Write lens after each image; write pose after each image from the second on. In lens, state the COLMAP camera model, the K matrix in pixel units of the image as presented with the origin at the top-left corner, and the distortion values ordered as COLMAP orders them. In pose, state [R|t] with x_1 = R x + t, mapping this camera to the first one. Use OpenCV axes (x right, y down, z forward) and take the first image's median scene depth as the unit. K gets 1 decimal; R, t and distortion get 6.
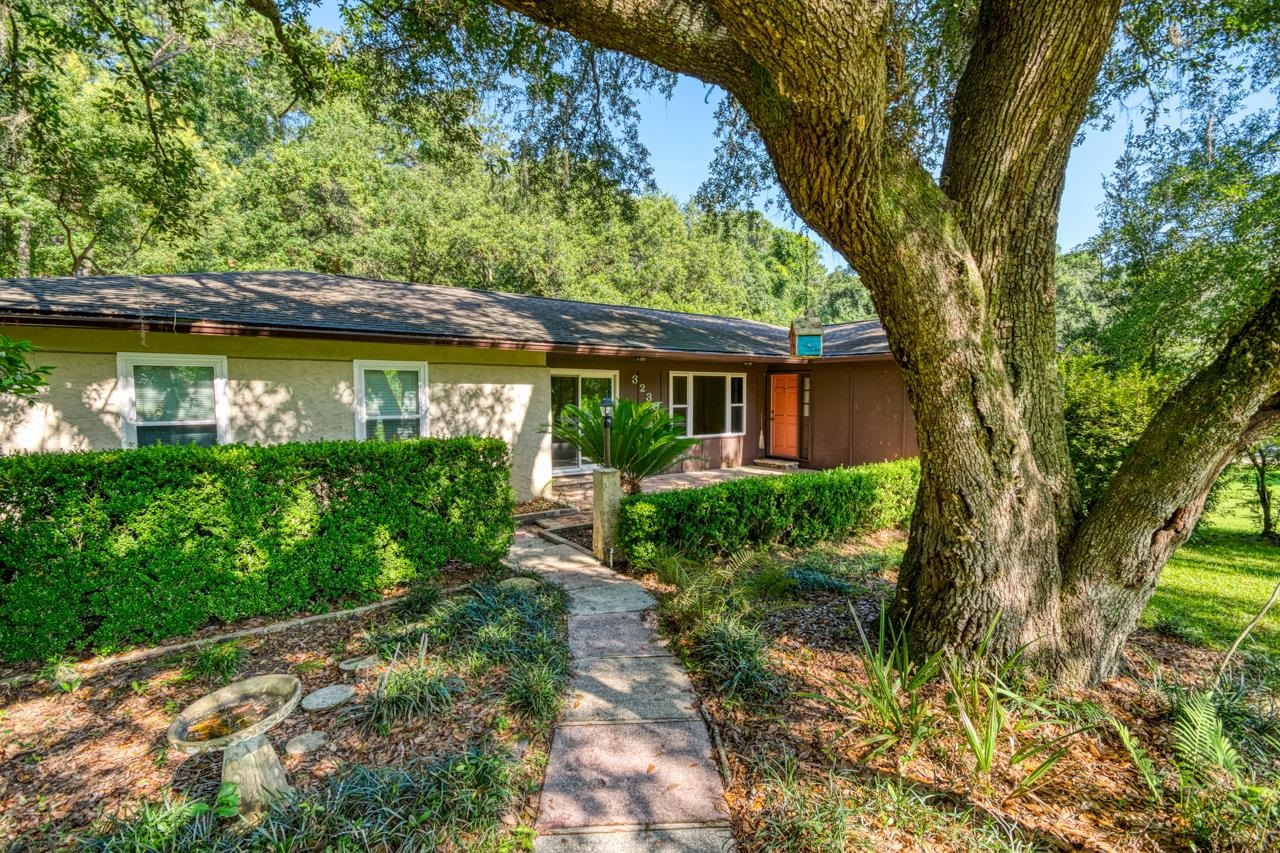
lens RADIAL K [[555.6, 0, 640.0], [0, 555.6, 426.5], [0, 0, 1]] dist [0.007888, 0.000280]
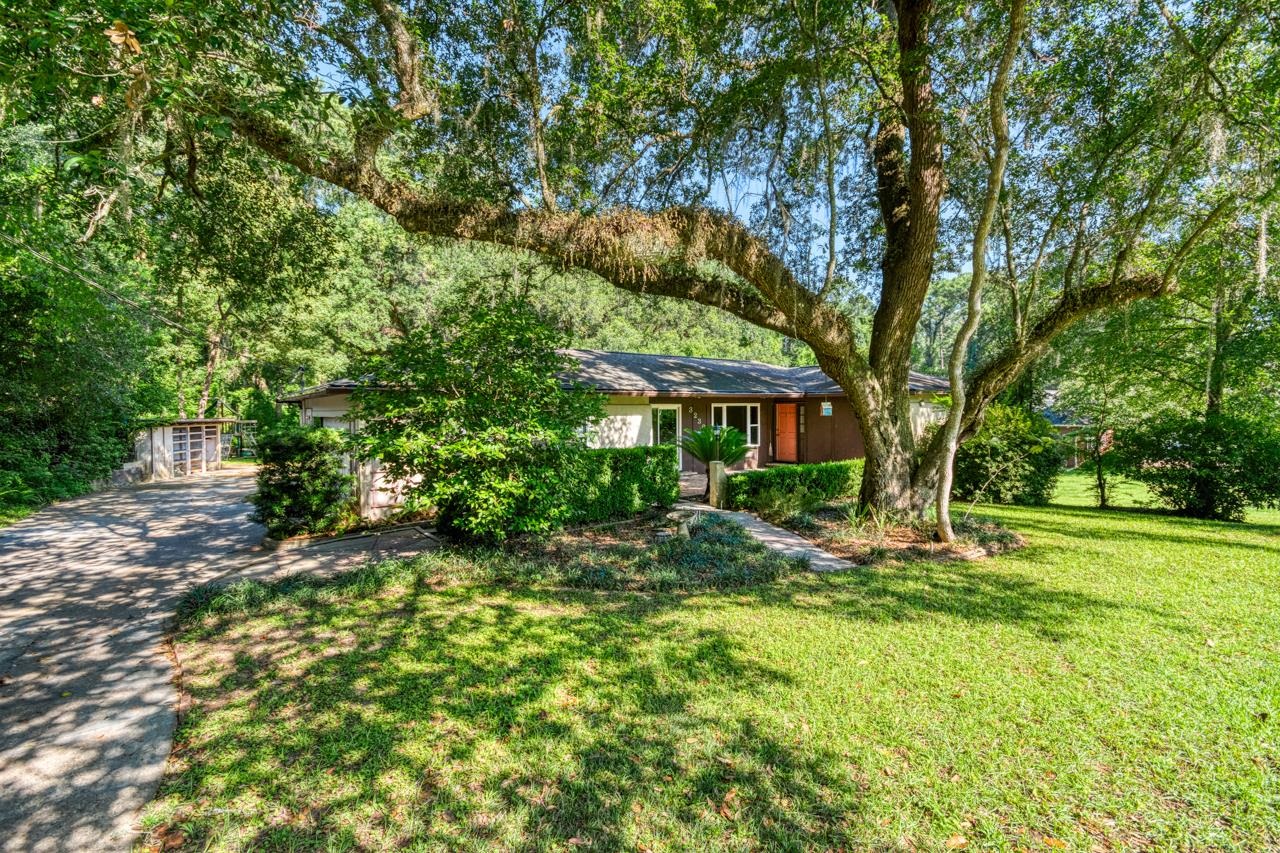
lens RADIAL K [[555.6, 0, 640.0], [0, 555.6, 426.5], [0, 0, 1]] dist [0.007888, 0.000280]
pose [[0.999073, -0.010573, 0.041733, -0.199383], [0.011882, 0.999441, -0.031238, 0.006397], [-0.041380, 0.031705, 0.998640, -0.471607]]
